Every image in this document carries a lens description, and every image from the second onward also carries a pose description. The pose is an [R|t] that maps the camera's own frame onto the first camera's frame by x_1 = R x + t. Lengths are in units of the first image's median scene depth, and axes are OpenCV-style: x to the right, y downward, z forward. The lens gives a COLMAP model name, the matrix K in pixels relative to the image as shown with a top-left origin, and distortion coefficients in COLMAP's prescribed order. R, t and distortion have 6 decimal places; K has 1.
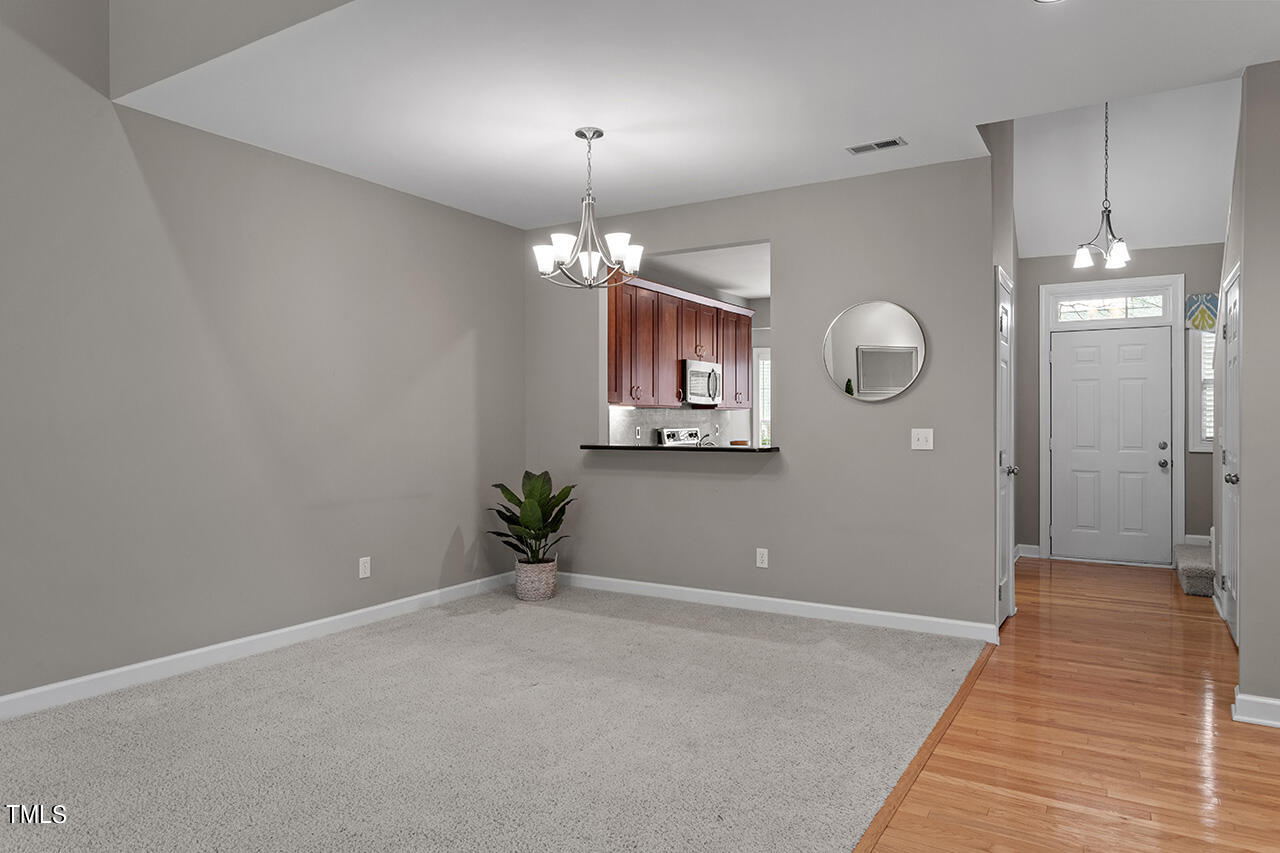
lens RADIAL K [[791.5, 0, 640.0], [0, 791.5, 426.5], [0, 0, 1]] dist [-0.000730, -0.000157]
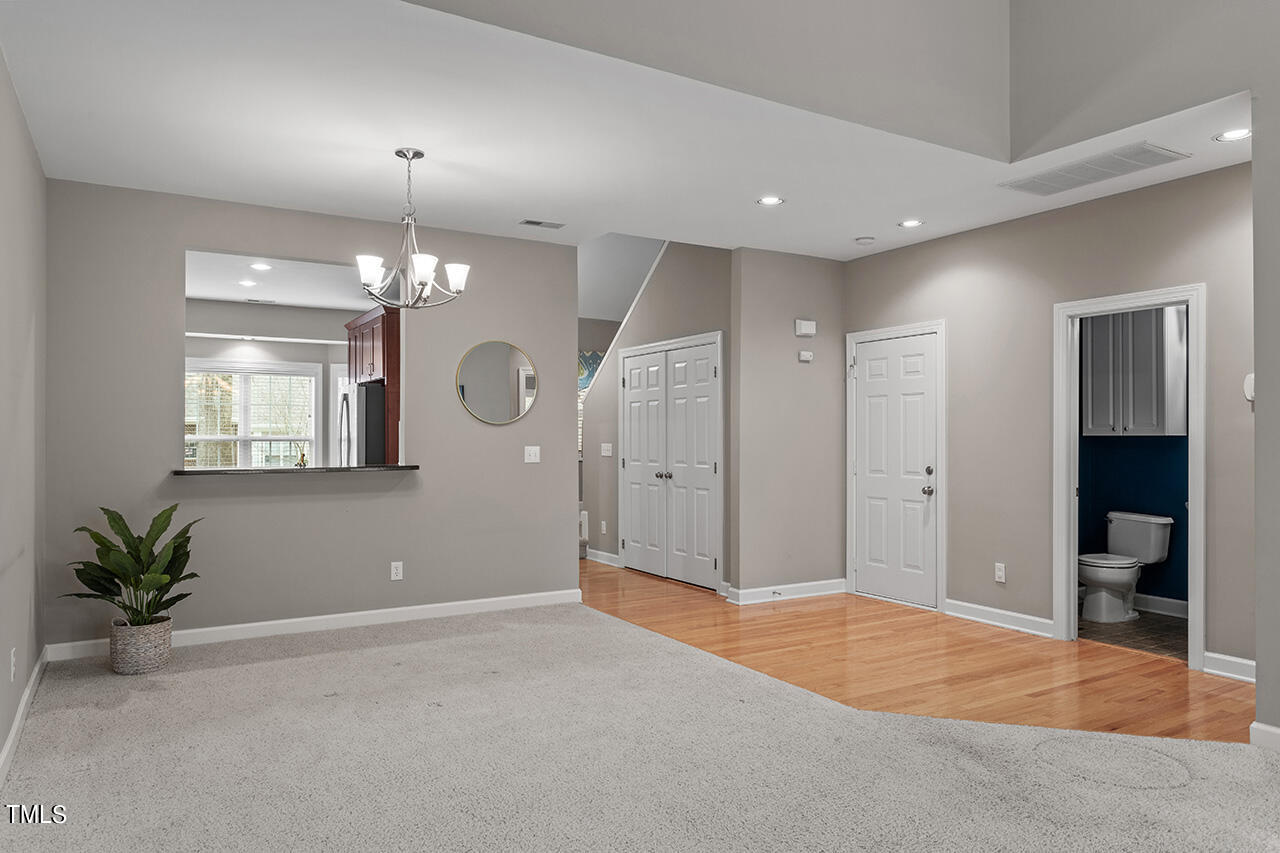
lens RADIAL K [[845.9, 0, 640.0], [0, 845.9, 426.5], [0, 0, 1]] dist [0.004899, 0.003600]
pose [[0.451642, 0.013608, 0.892095, -0.780277], [0.003214, 0.999852, -0.016879, -0.005372], [-0.892193, 0.010490, 0.451532, 0.229116]]
